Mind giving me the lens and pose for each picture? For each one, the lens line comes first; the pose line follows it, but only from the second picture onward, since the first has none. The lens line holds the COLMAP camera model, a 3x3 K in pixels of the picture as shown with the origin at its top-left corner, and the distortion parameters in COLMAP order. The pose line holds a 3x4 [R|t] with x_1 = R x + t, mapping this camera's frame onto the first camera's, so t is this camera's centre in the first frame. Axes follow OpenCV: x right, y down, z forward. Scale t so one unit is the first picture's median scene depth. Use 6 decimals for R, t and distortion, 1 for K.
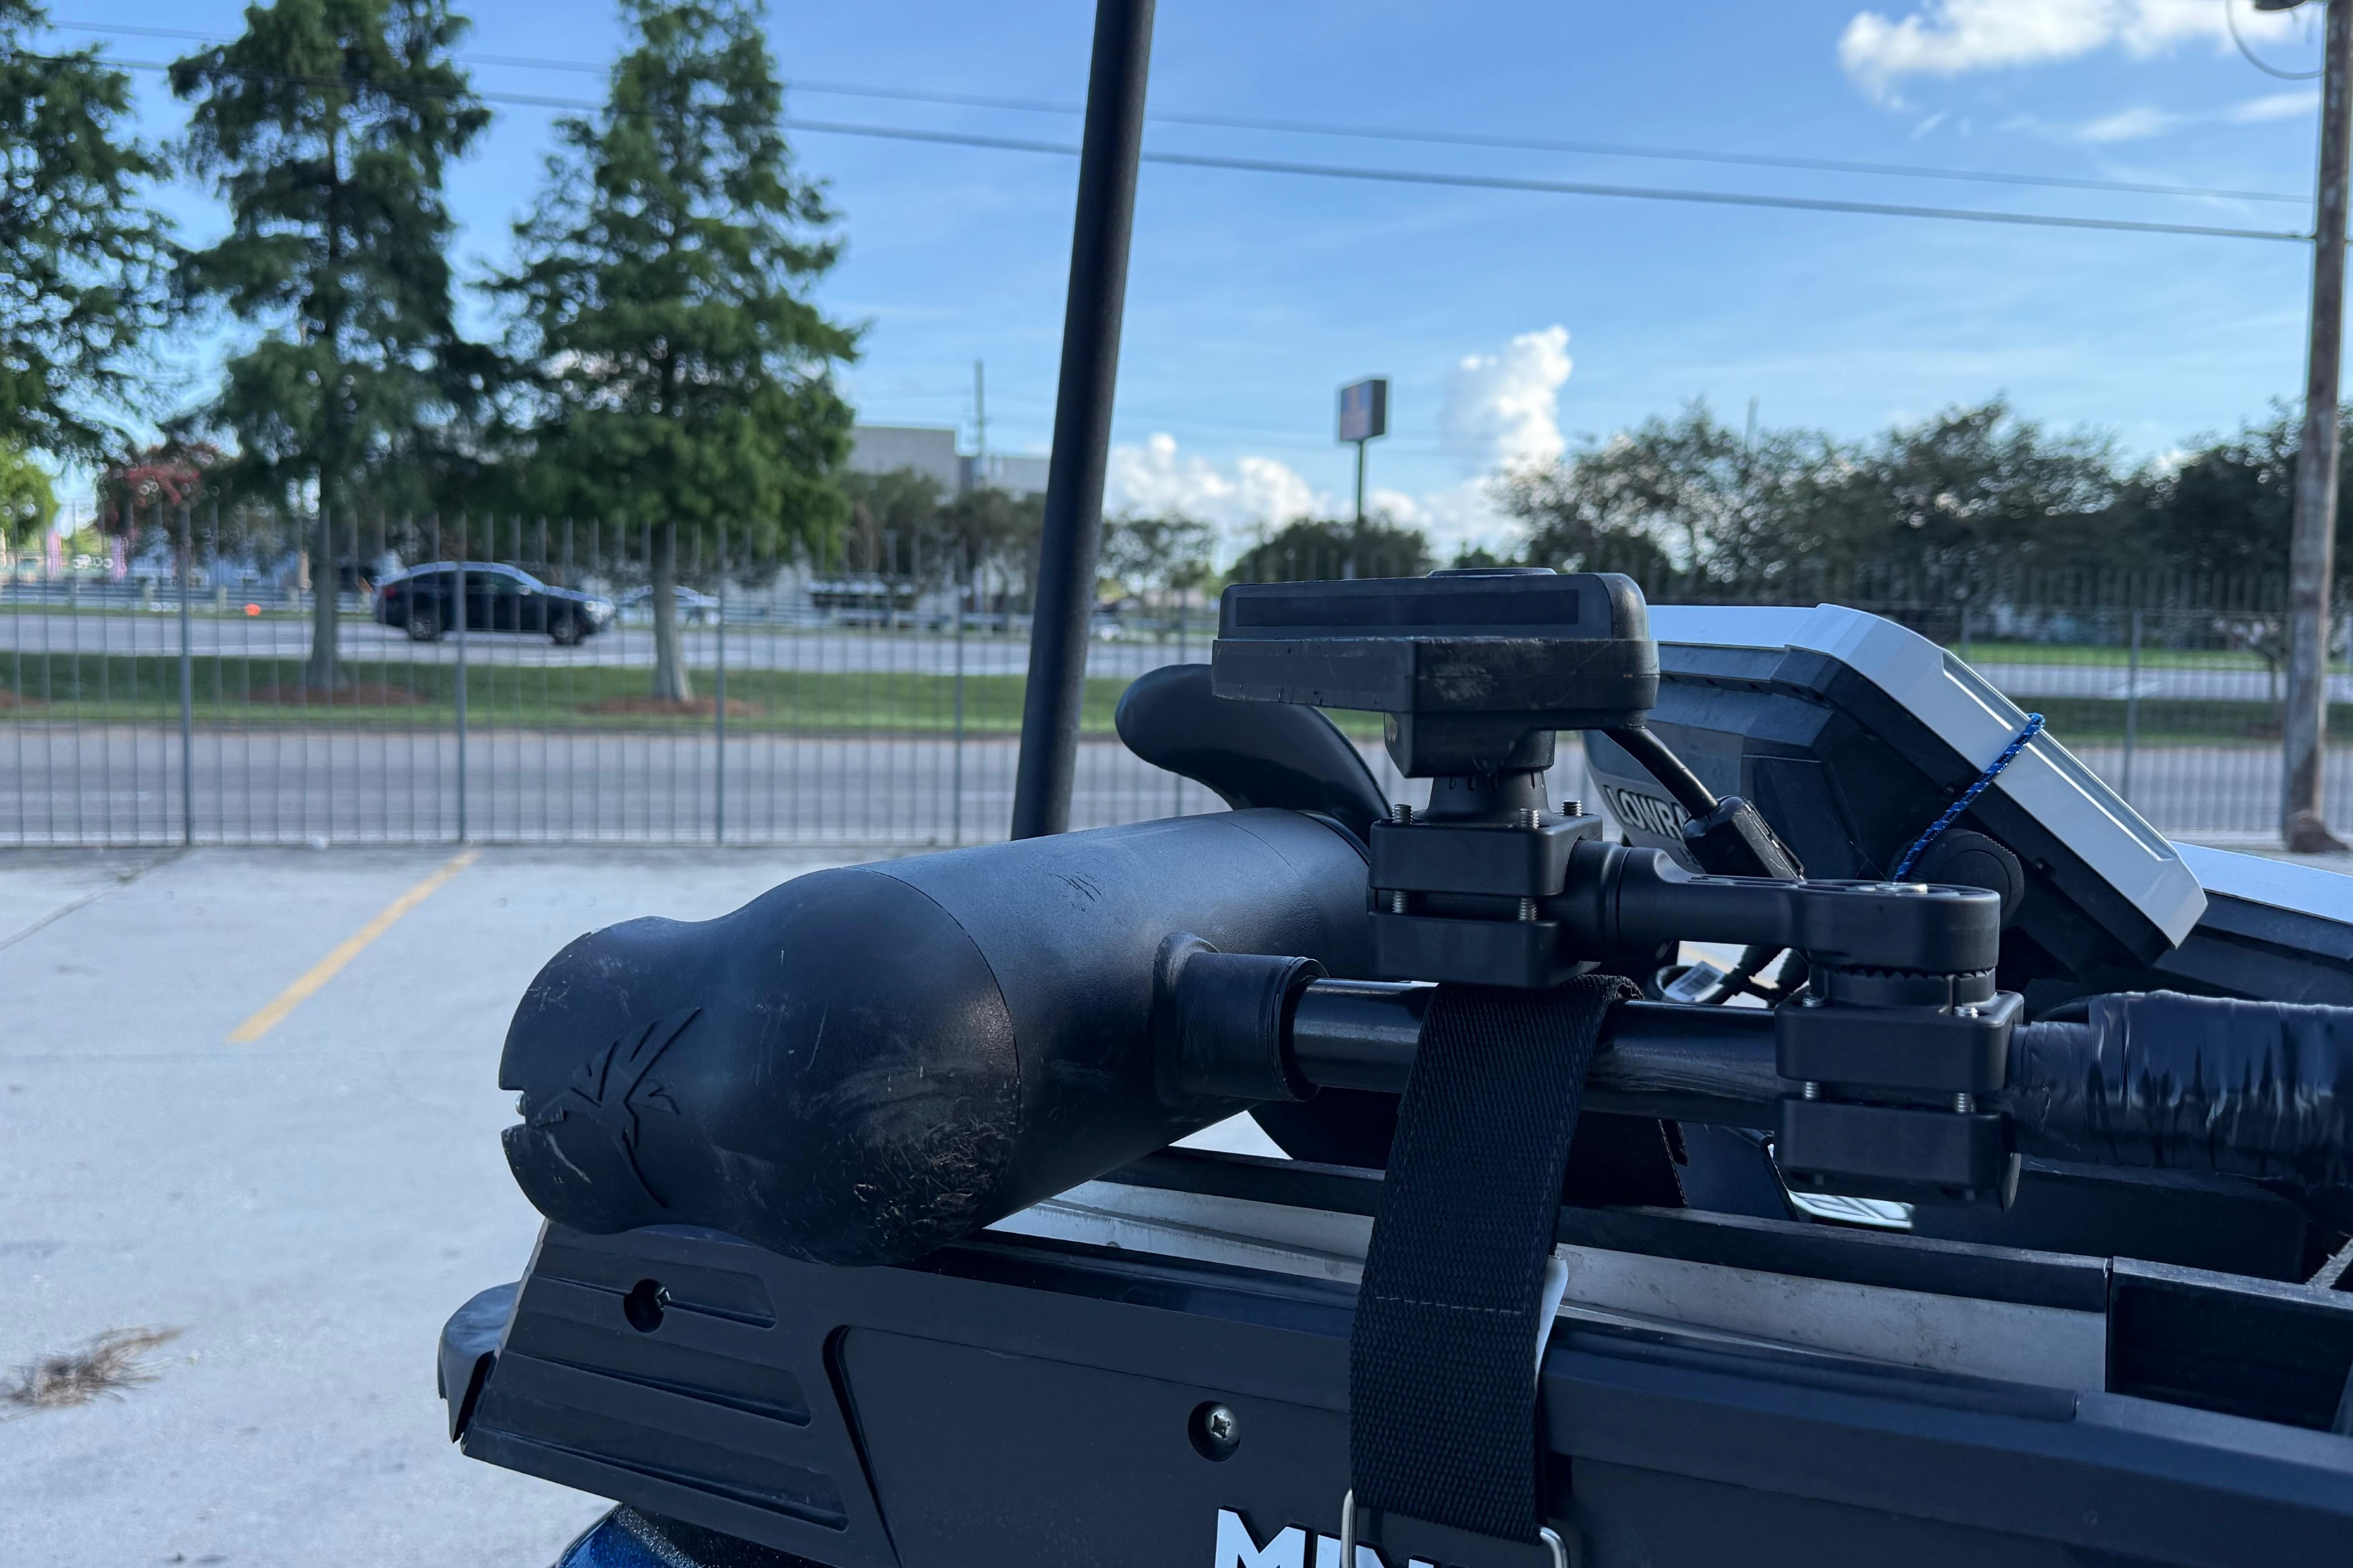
lens RADIAL K [[2020.8, 0, 1166.0], [0, 2020.8, 789.1], [0, 0, 1]] dist [0.078338, -0.164235]
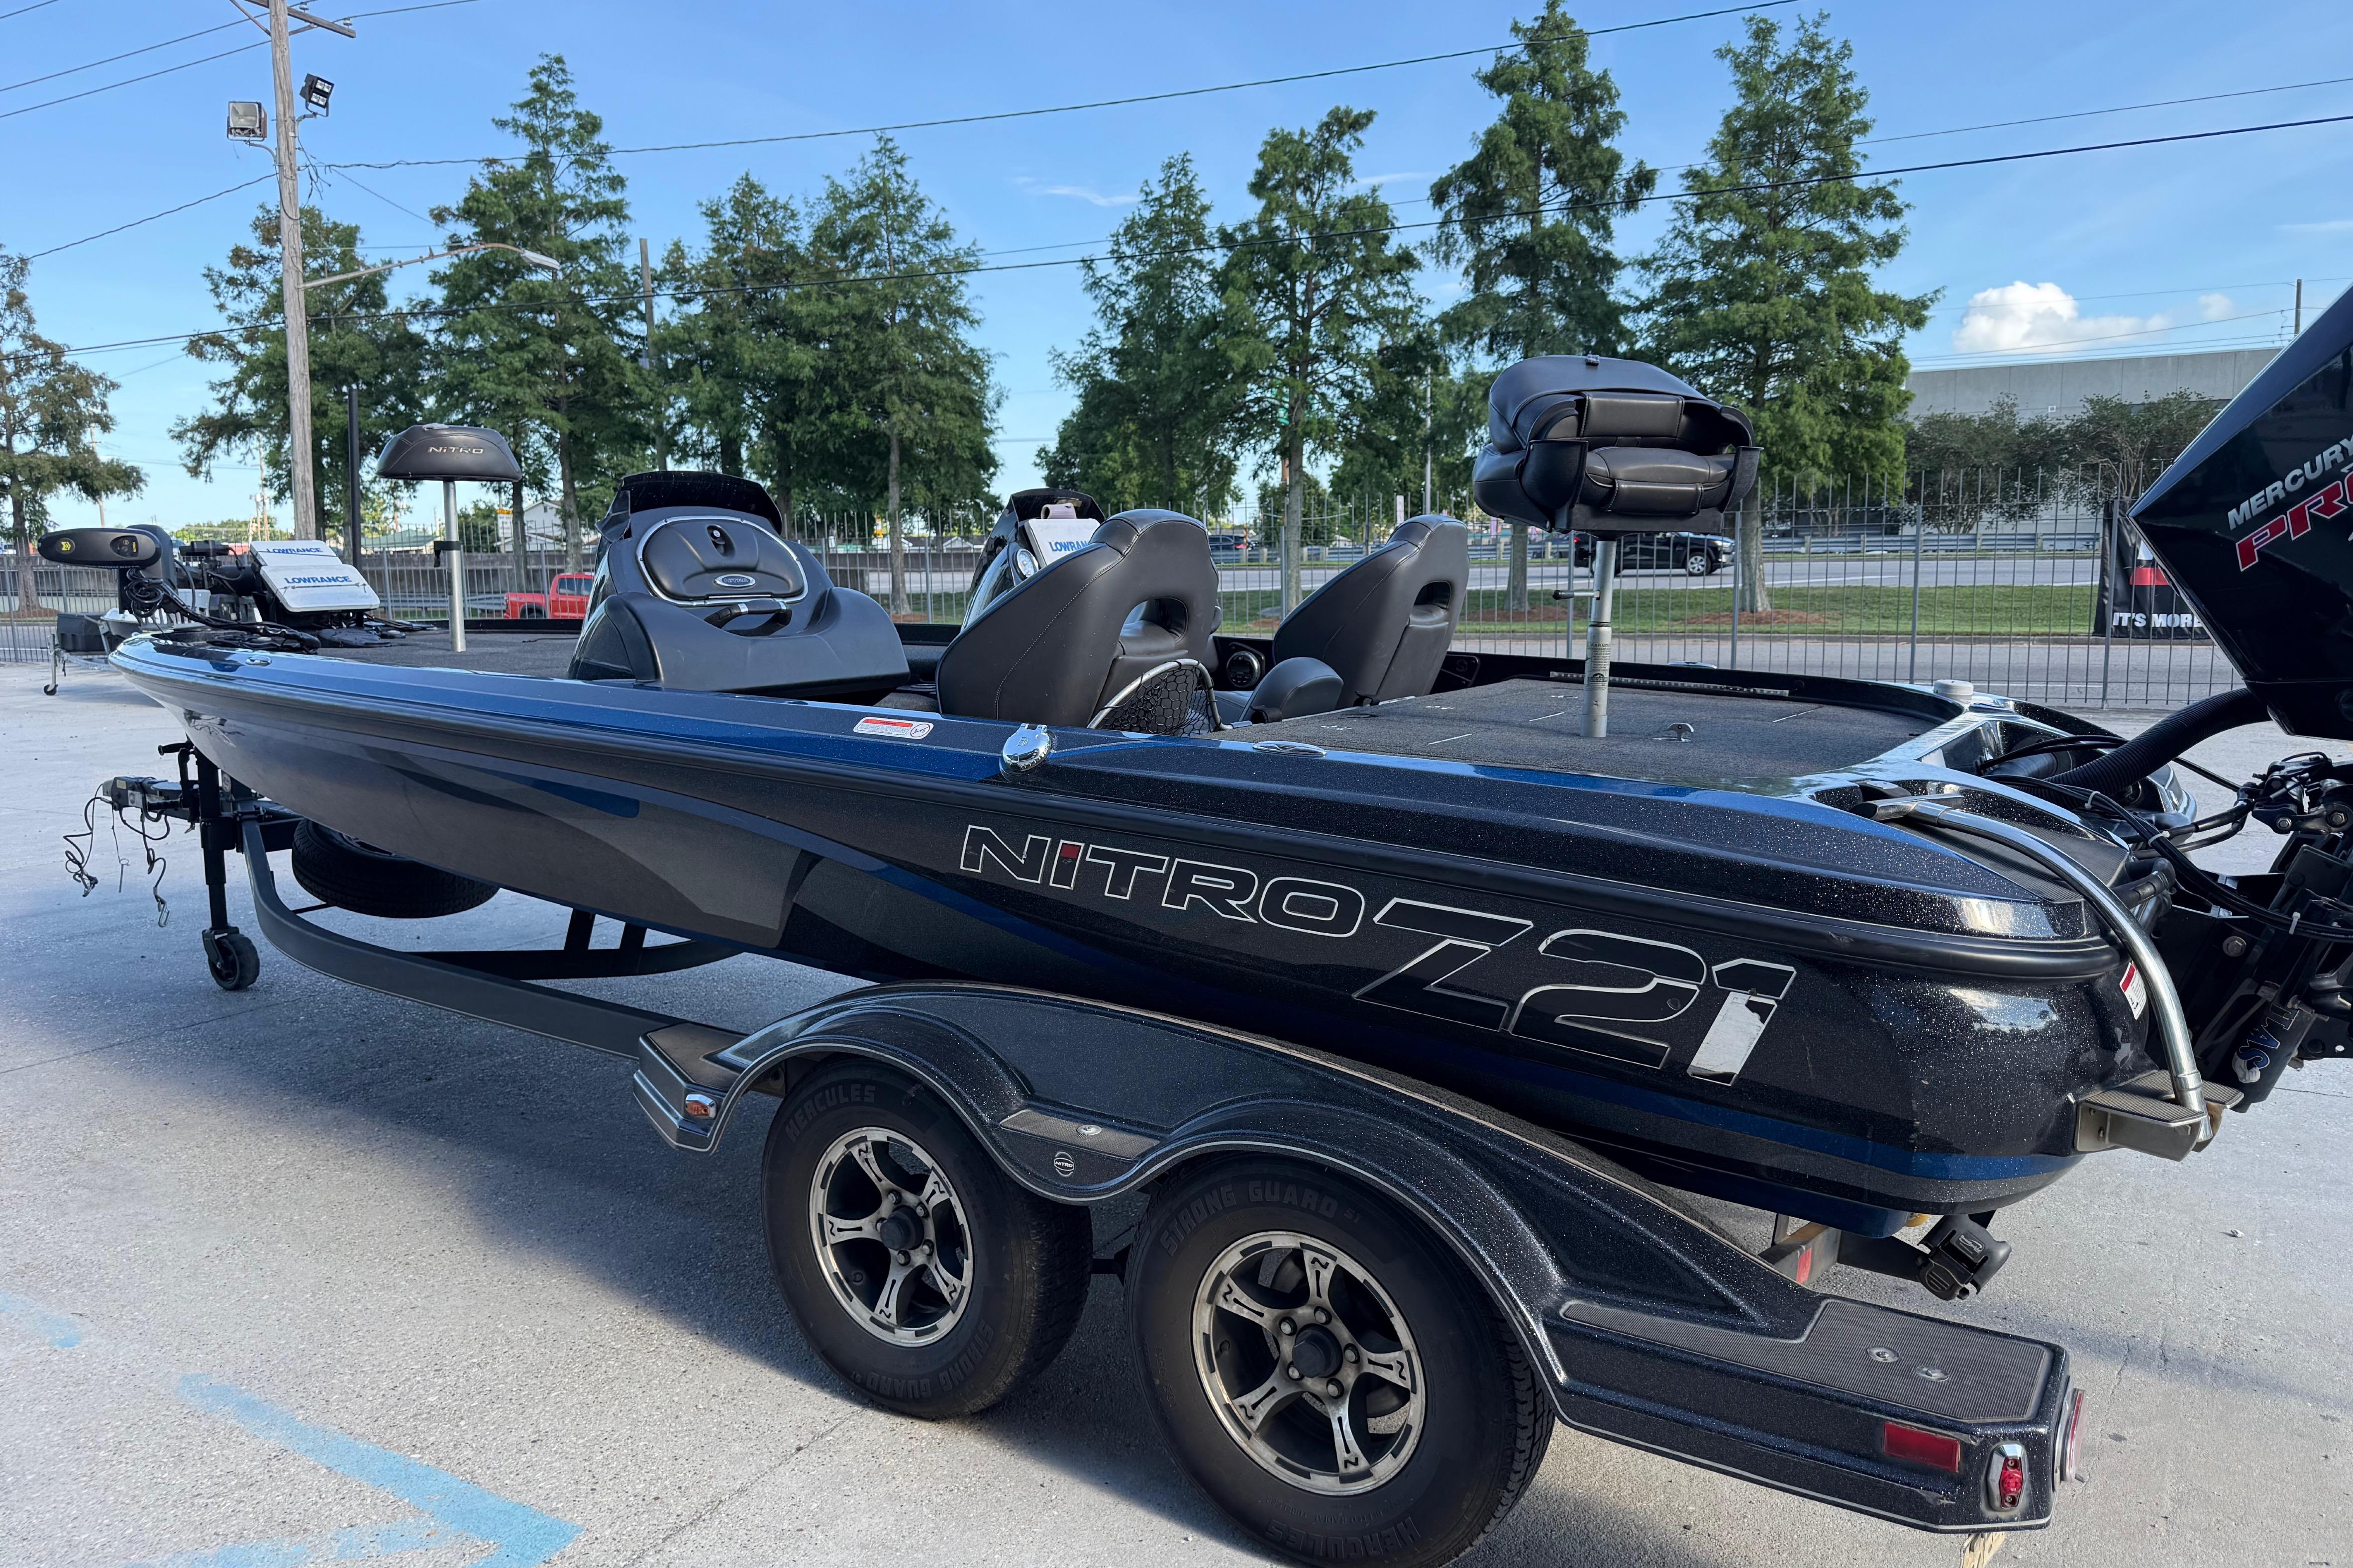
lens RADIAL K [[1670.0, 0, 1176.5], [0, 1670.0, 784.0], [0, 0, 1]] dist [0.095616, -0.159375]
pose [[0.736025, 0.053724, -0.674819, 0.220911], [-0.020049, 0.998139, 0.057597, 0.010601], [0.676657, -0.028863, 0.735732, -0.042691]]
